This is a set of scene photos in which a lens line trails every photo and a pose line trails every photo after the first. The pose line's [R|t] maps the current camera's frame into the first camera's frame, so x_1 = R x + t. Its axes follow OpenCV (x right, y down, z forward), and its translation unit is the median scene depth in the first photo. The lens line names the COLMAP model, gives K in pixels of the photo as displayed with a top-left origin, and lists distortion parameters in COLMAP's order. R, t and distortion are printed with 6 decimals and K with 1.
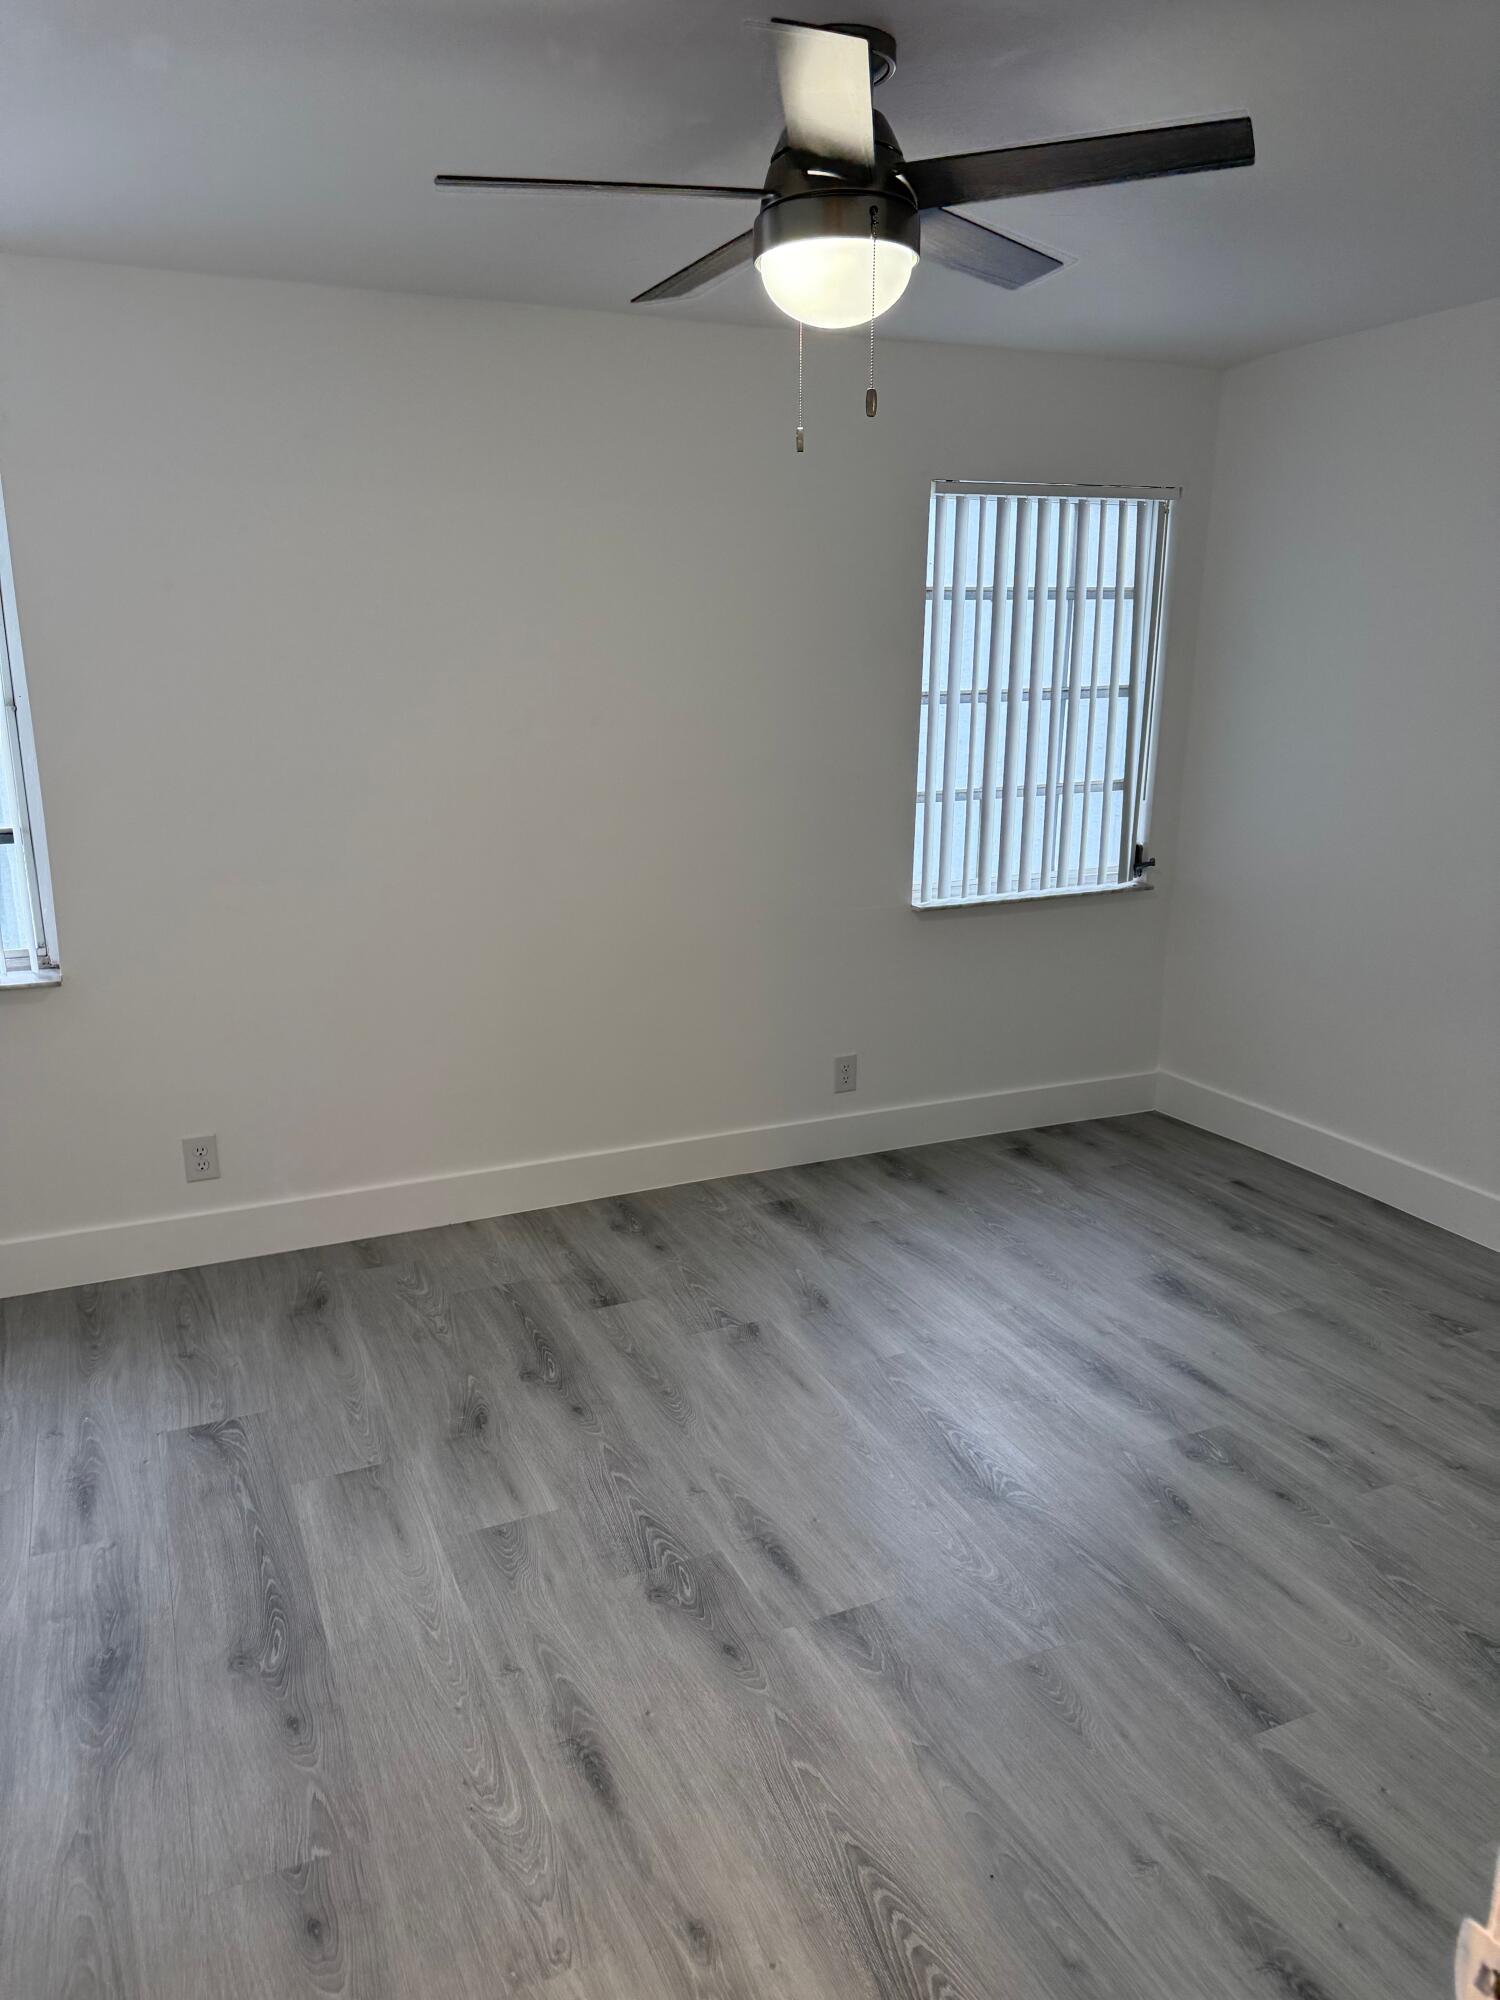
lens RADIAL K [[1403.2, 0, 744.3], [0, 1403.2, 1032.0], [0, 0, 1]] dist [0.039190, -0.083166]
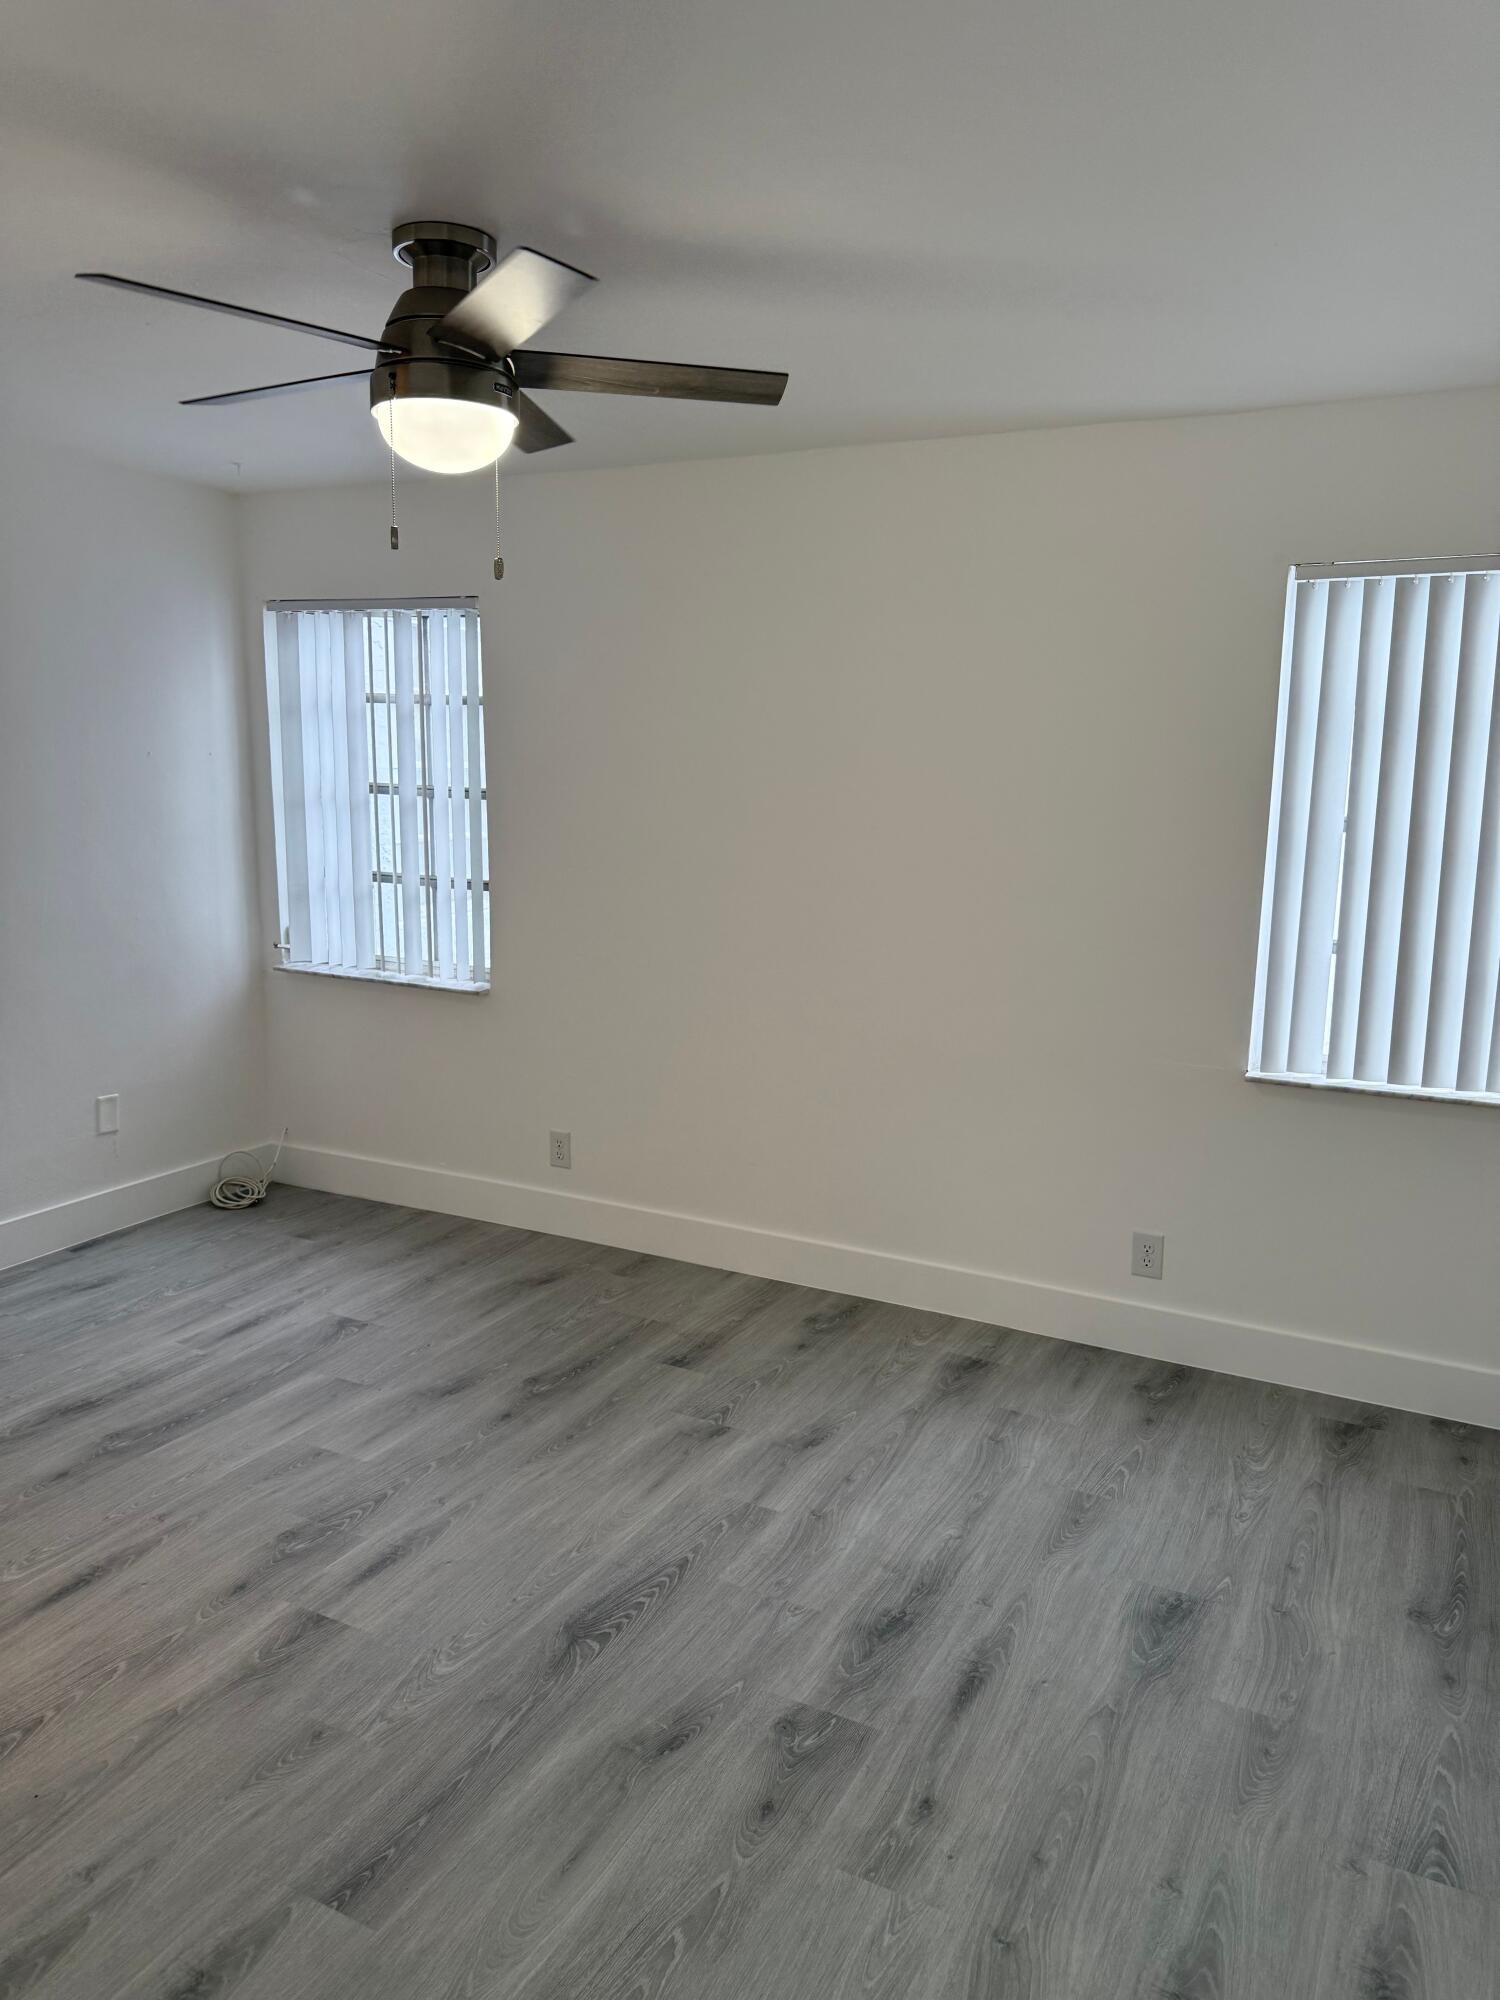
lens RADIAL K [[1448.8, 0, 750.0], [0, 1448.8, 1000.0], [0, 0, 1]] dist [0.001715, -0.002990]
pose [[0.635312, 0.155633, -0.756410, 0.734701], [-0.232456, 0.972595, 0.004872, -0.089546], [0.736439, 0.172737, 0.654079, 0.307975]]
